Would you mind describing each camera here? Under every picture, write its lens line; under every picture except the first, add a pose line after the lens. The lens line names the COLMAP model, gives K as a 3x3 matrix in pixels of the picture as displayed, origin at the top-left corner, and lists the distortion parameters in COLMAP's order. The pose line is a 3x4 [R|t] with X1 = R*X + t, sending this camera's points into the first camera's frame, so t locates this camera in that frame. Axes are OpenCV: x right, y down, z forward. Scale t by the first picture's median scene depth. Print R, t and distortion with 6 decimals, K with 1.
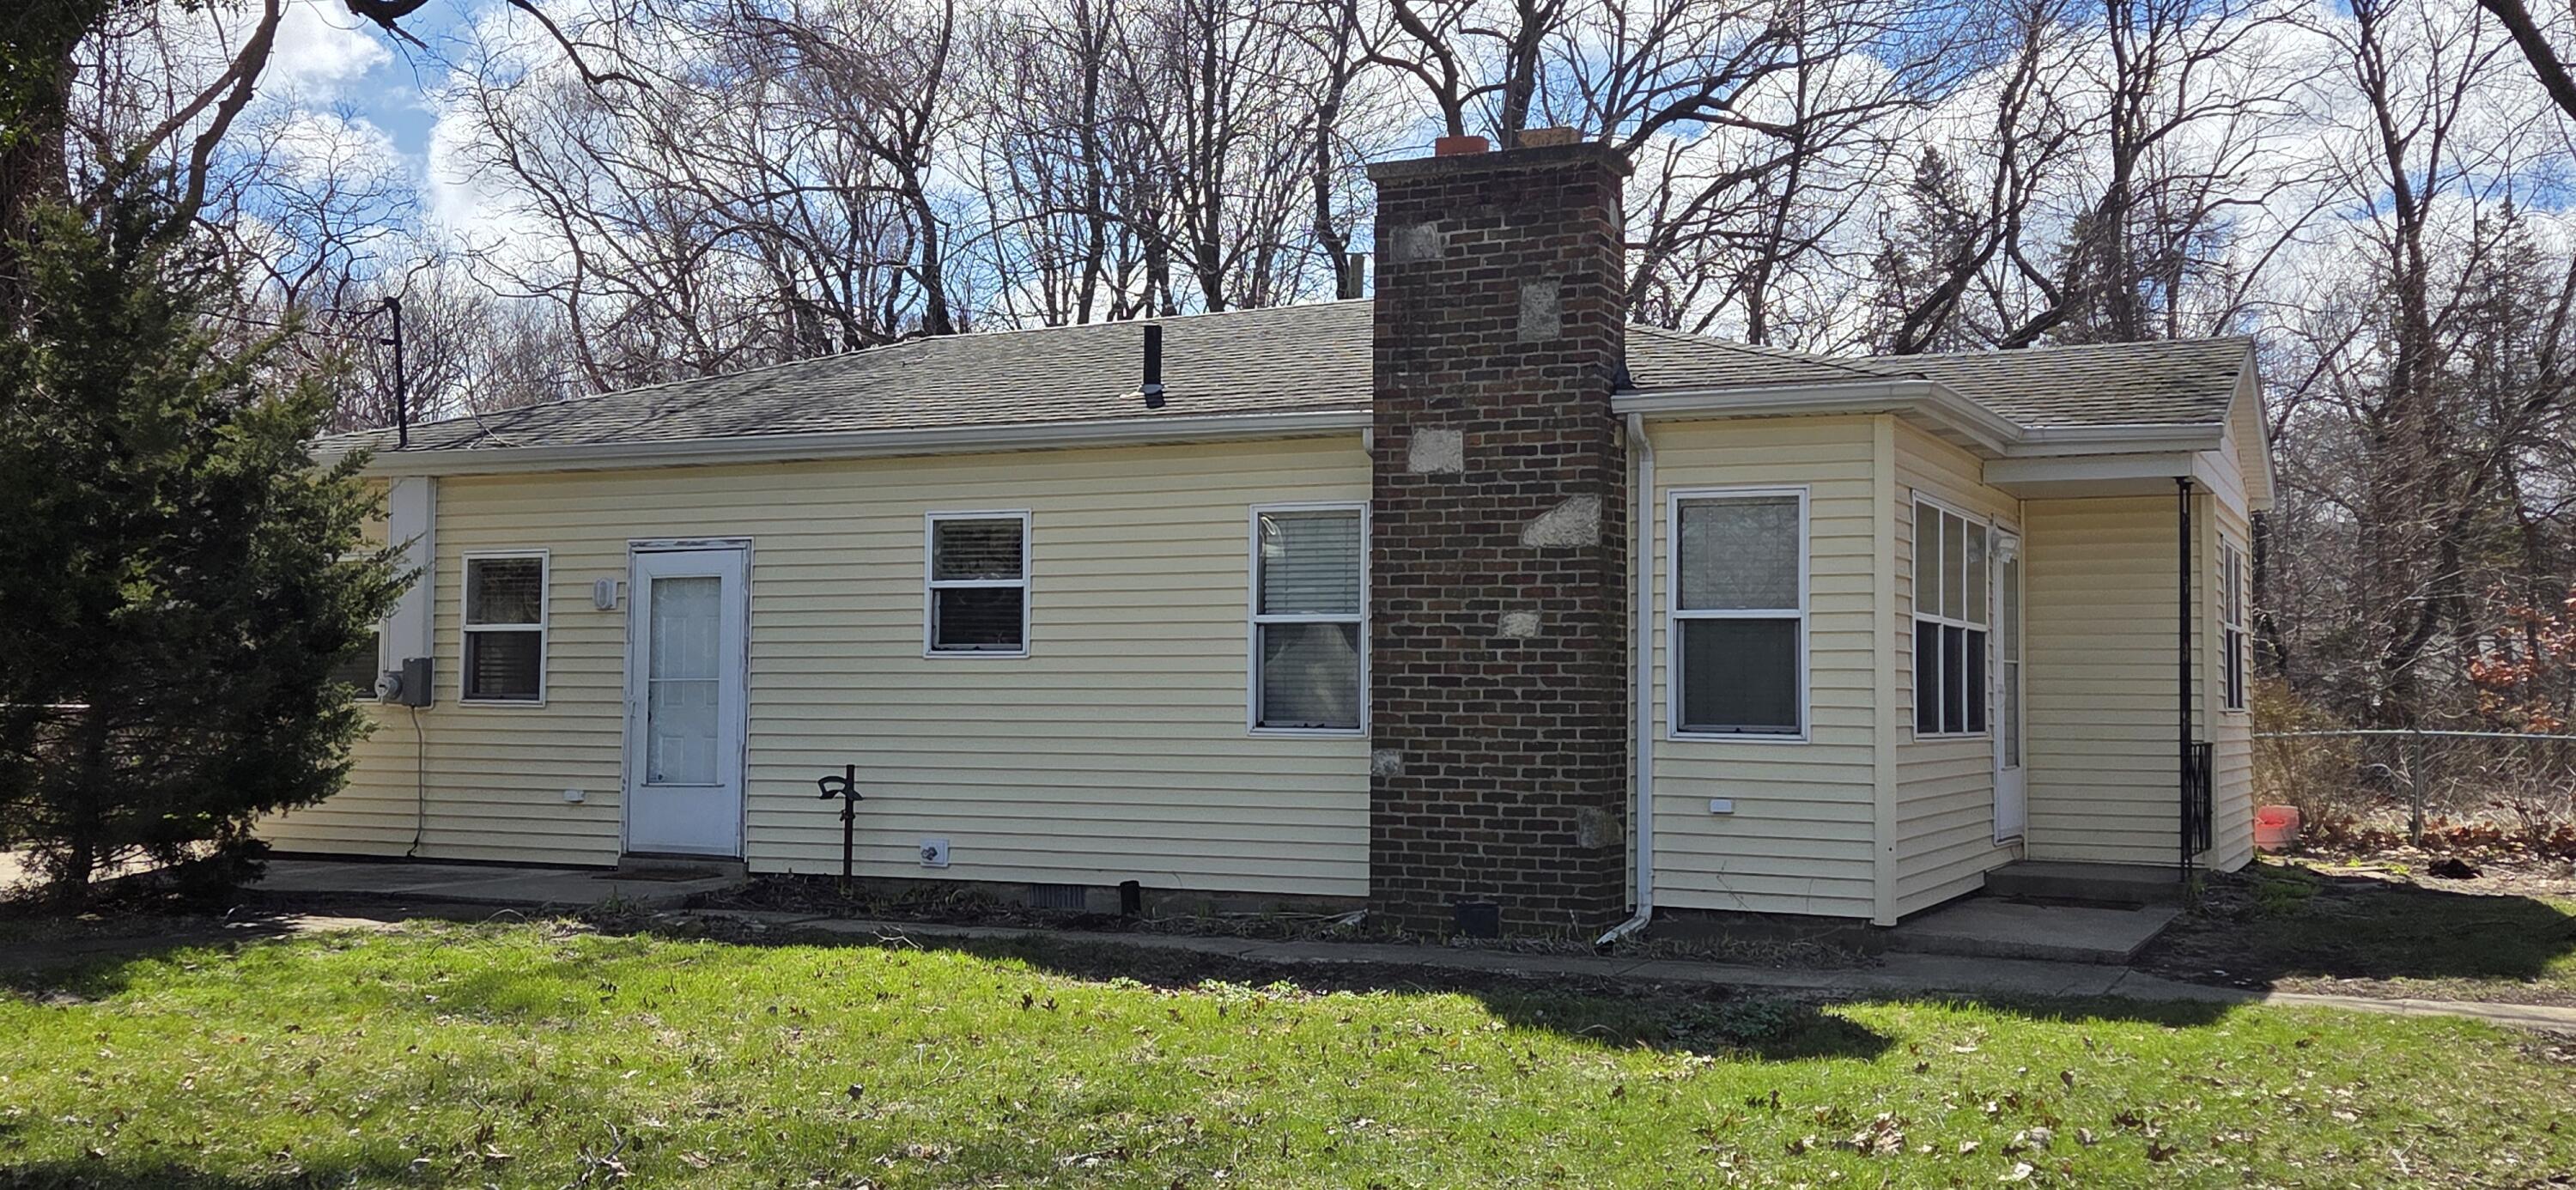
lens RADIAL K [[2463.1, 0, 1301.8], [0, 2463.1, 585.5], [0, 0, 1]] dist [0.057302, 0.000000]
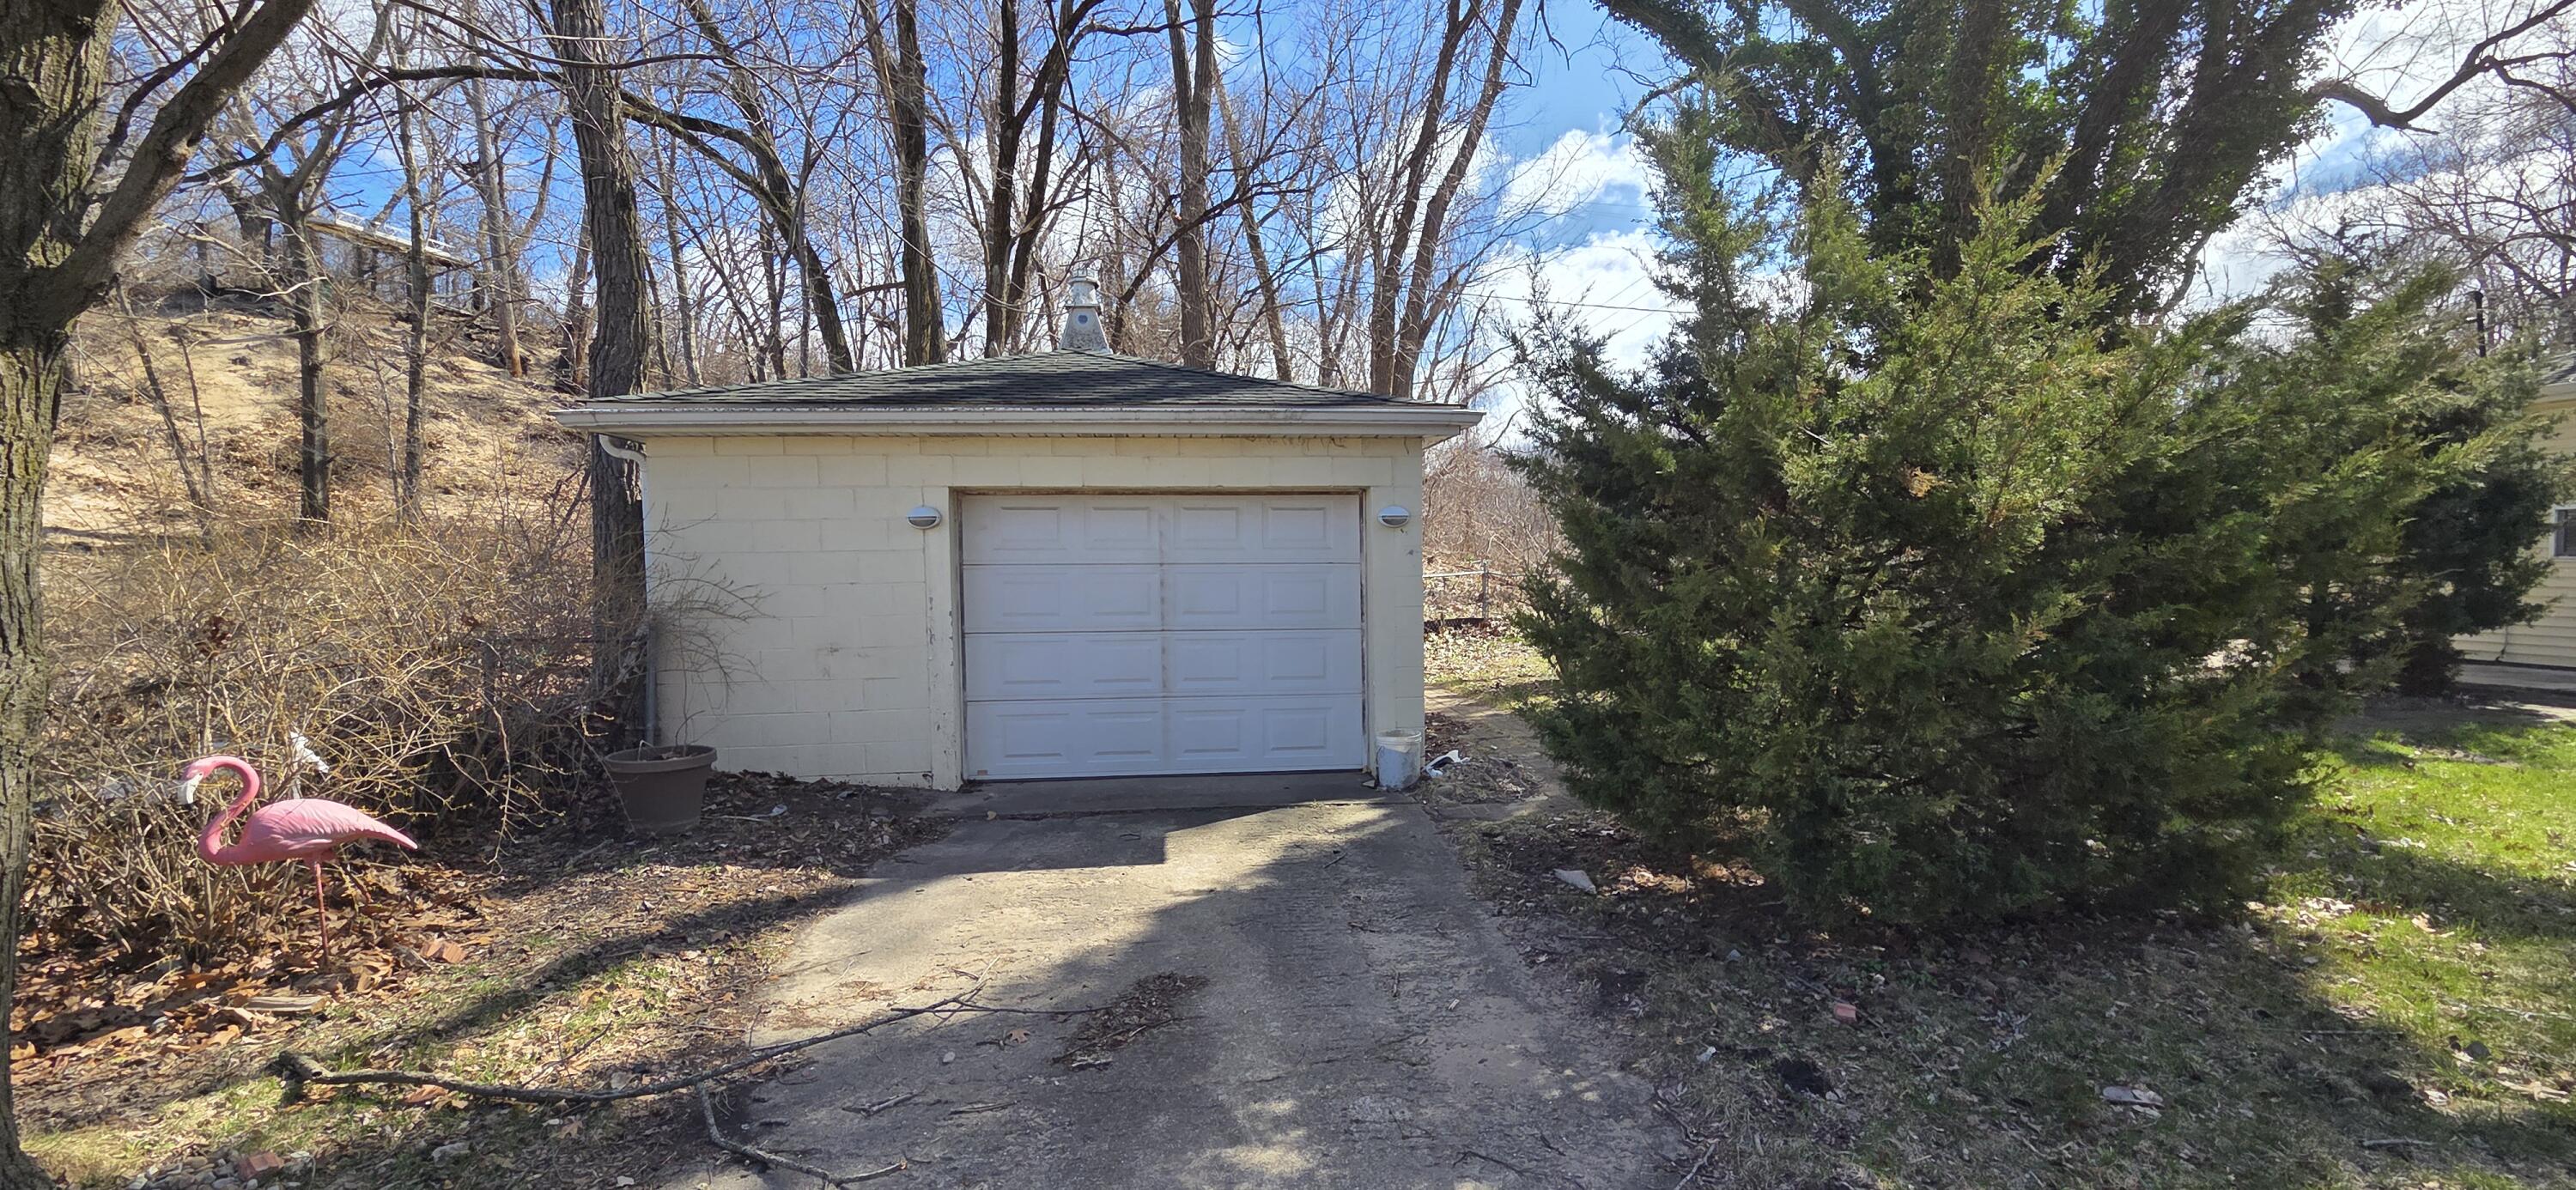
lens RADIAL K [[1061.5, 0, 1284.6], [0, 1061.5, 590.4], [0, 0, 1]] dist [0.000260, 0.000207]
pose [[0.538131, 0.013547, -0.842752, -0.240960], [0.050900, 0.997524, 0.048537, -0.003227], [0.841323, -0.069015, 0.536109, 0.039337]]
